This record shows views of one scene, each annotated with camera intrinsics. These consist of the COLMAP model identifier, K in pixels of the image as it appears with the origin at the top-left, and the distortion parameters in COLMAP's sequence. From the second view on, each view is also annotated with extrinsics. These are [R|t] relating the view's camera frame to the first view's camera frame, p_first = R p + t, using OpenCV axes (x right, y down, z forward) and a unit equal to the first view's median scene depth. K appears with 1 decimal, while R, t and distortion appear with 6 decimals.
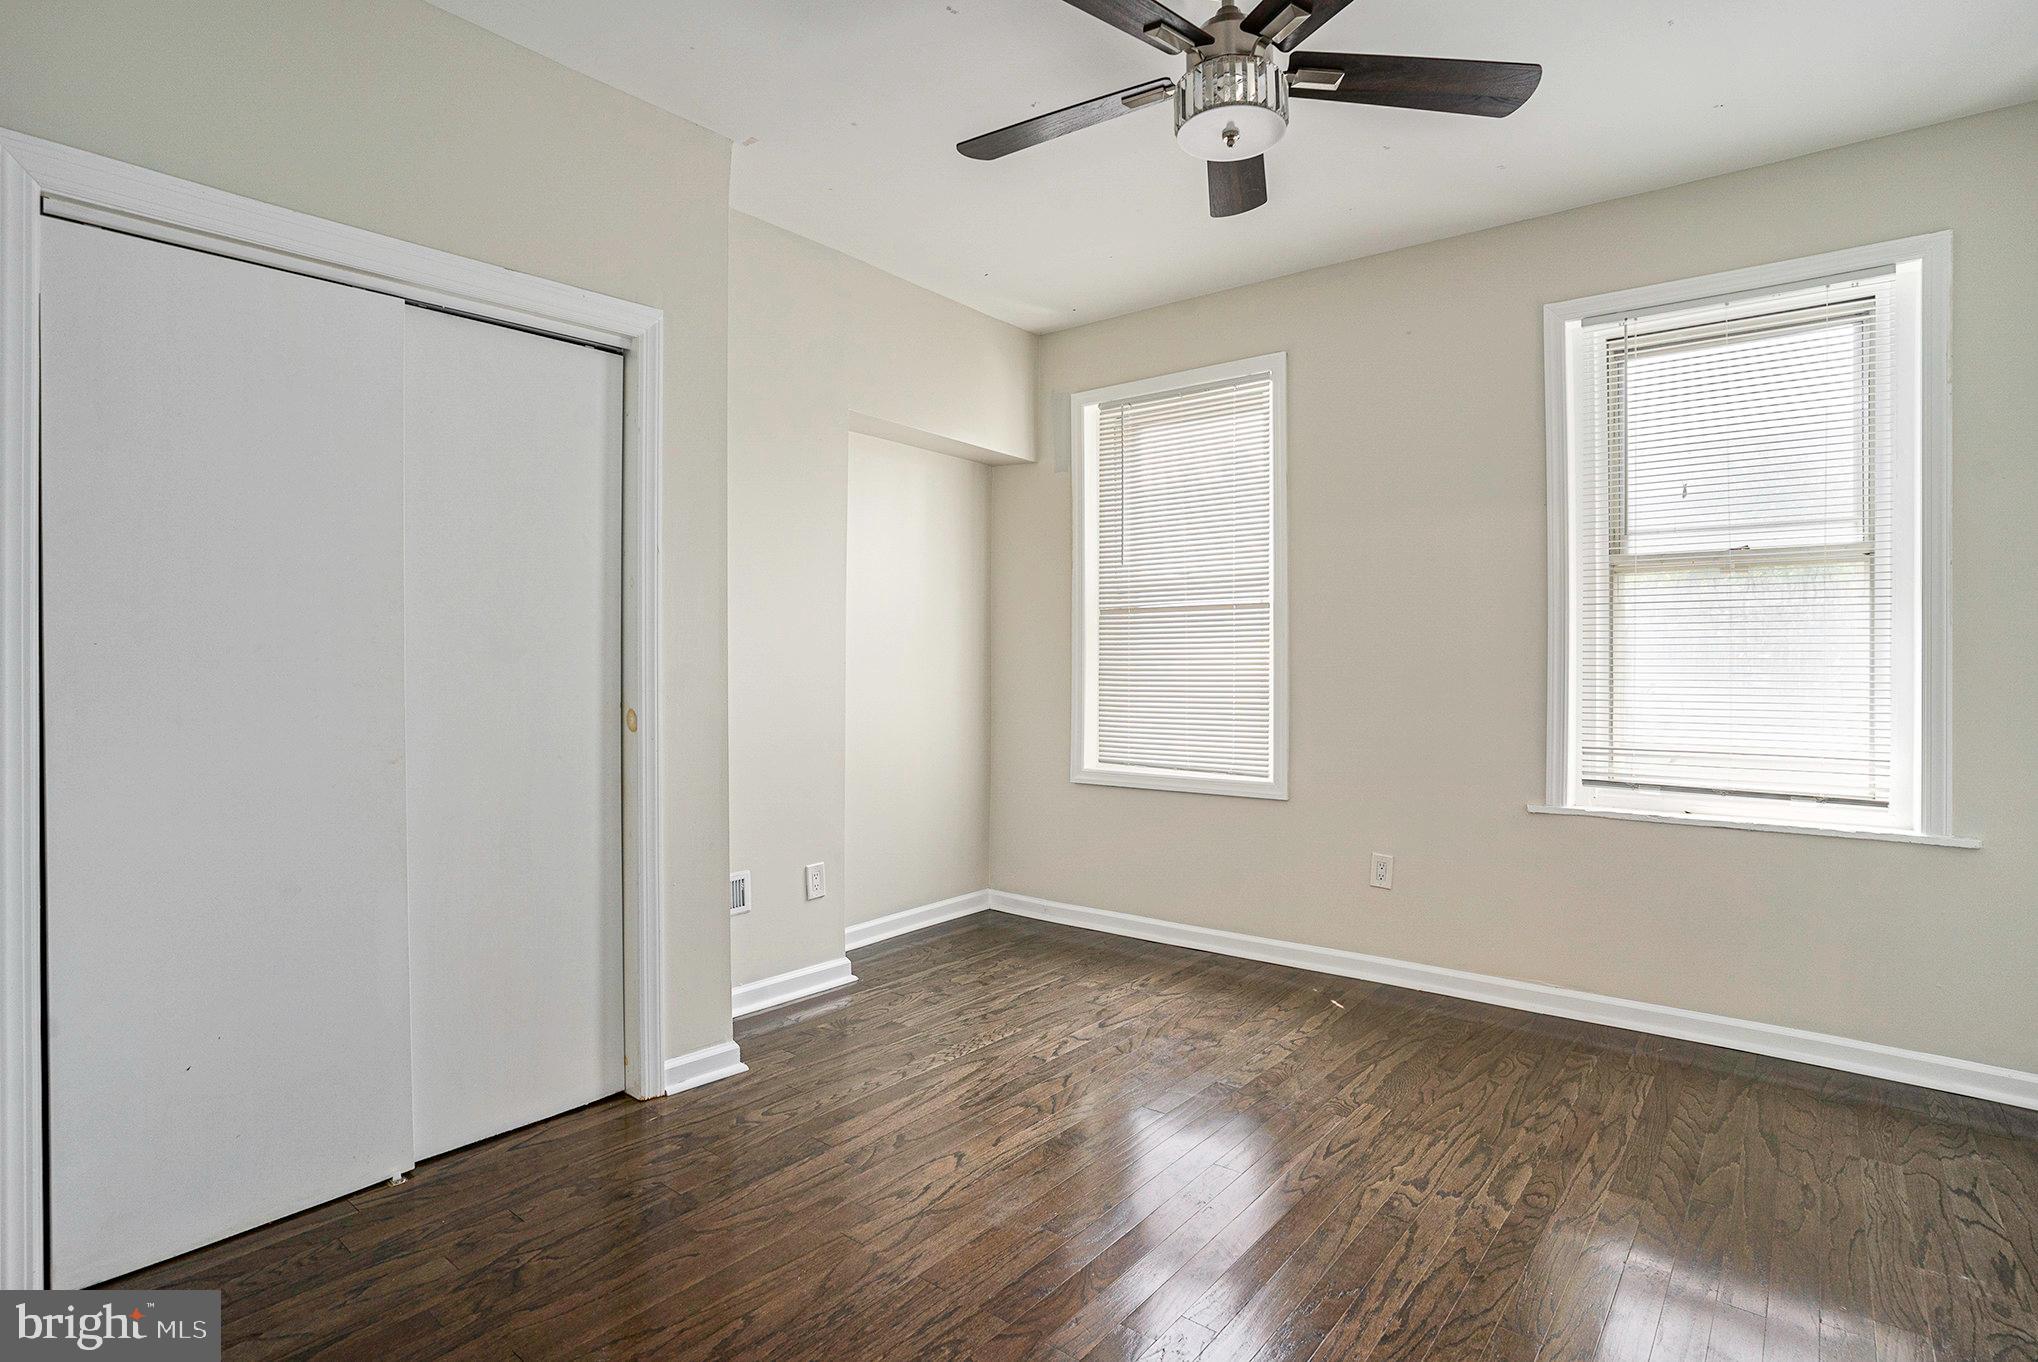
lens RADIAL K [[1040.5, 0, 1019.0], [0, 1040.5, 681.0], [0, 0, 1]] dist [0.002556, -0.000760]
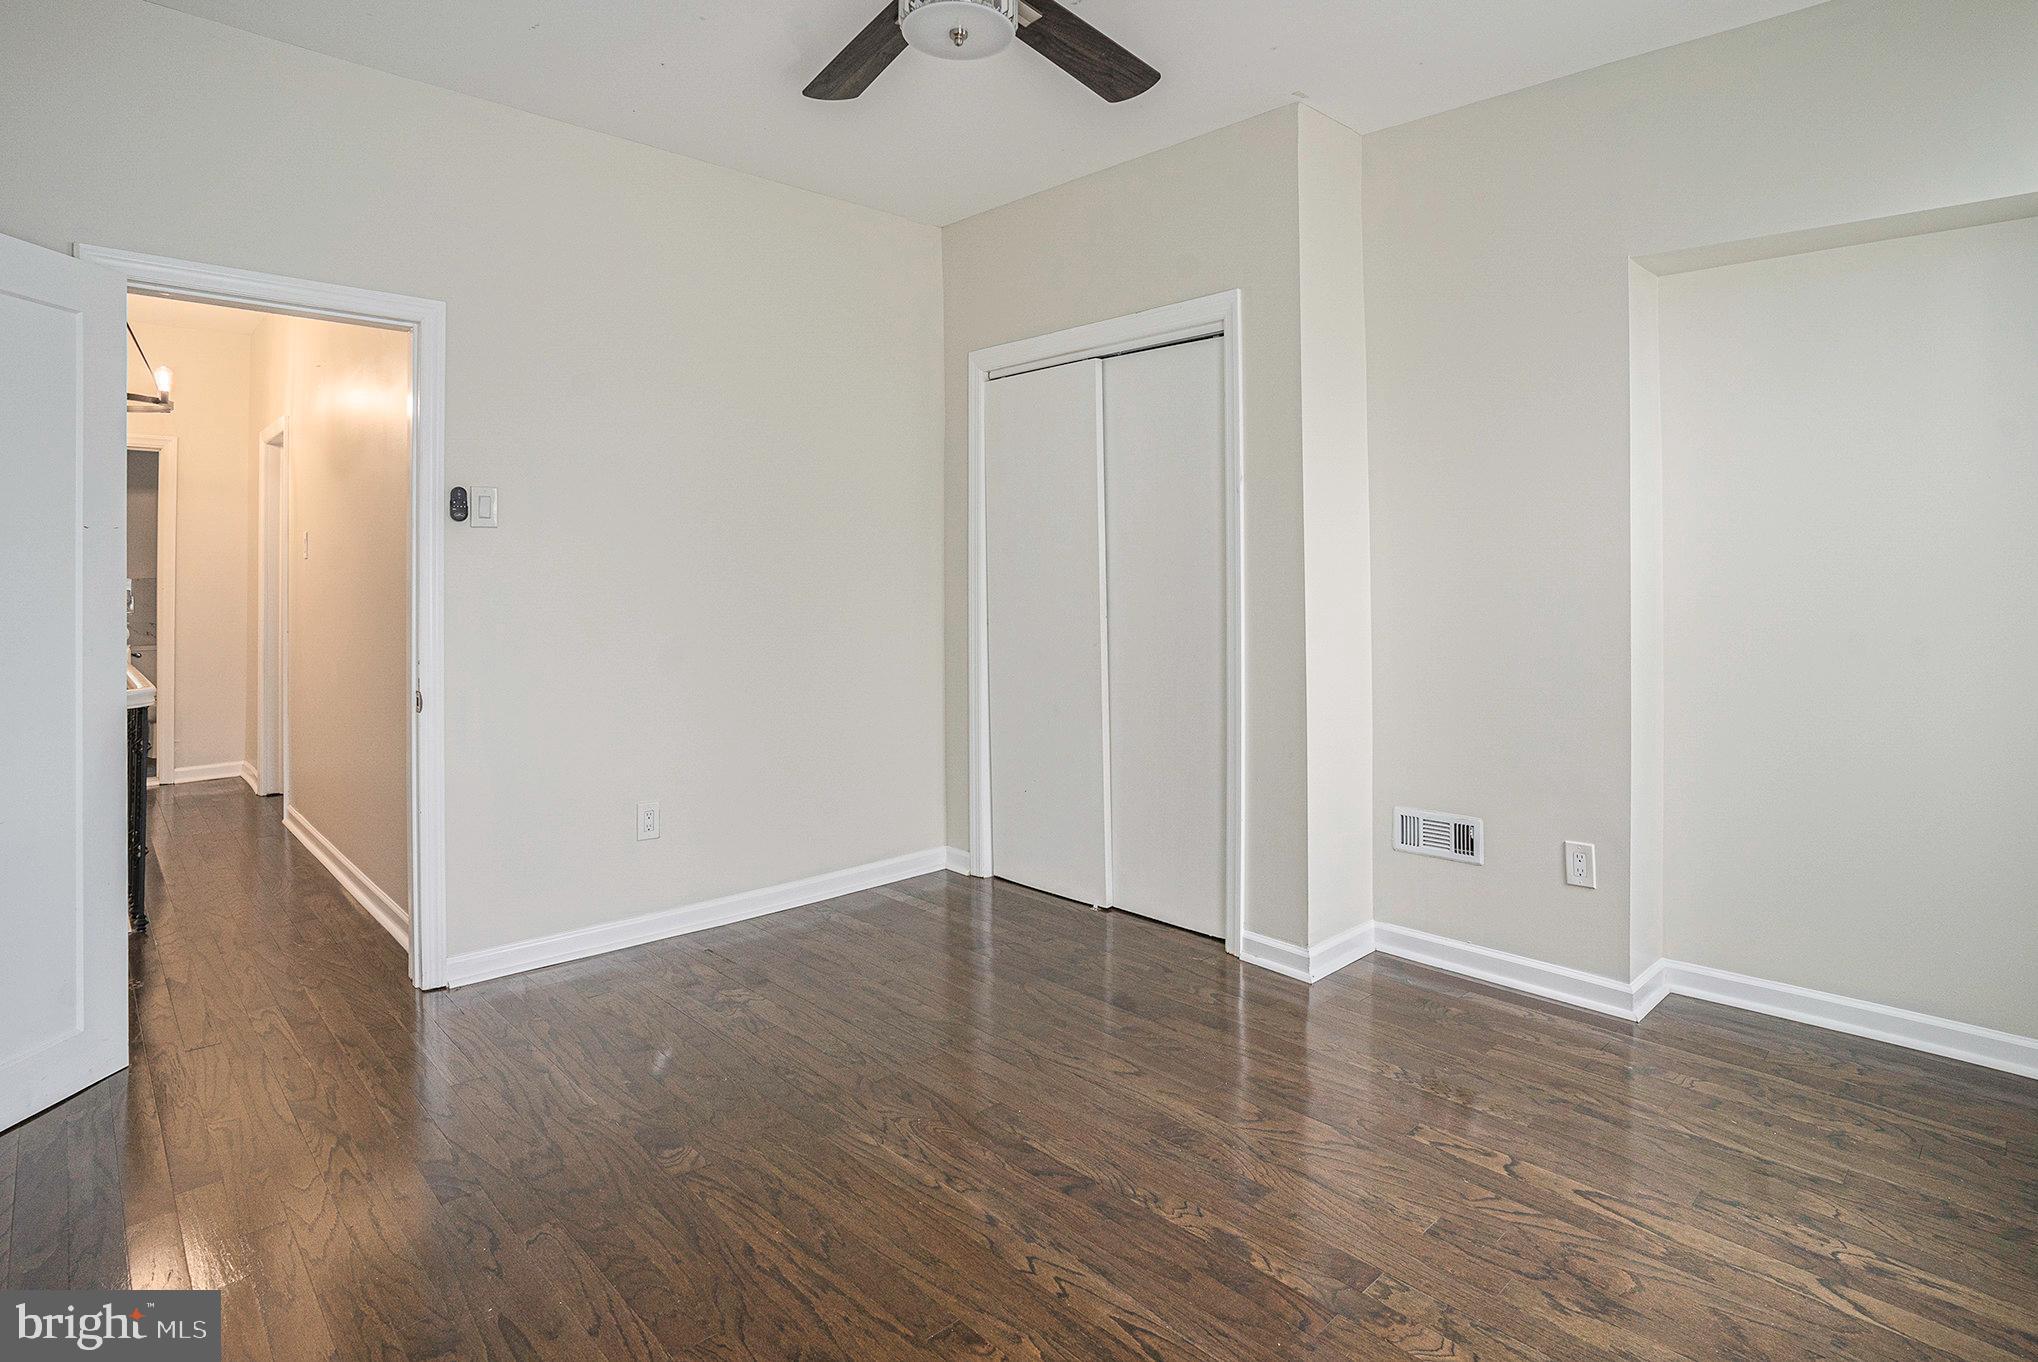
lens RADIAL K [[1079.9, 0, 1029.2], [0, 1079.9, 622.5], [0, 0, 1]] dist [0.002813, 0.001160]
pose [[-0.160529, 0.022960, -0.986764, 0.733149], [-0.009504, 0.999647, 0.024806, -0.007139], [0.986985, 0.013360, -0.160254, 0.783360]]
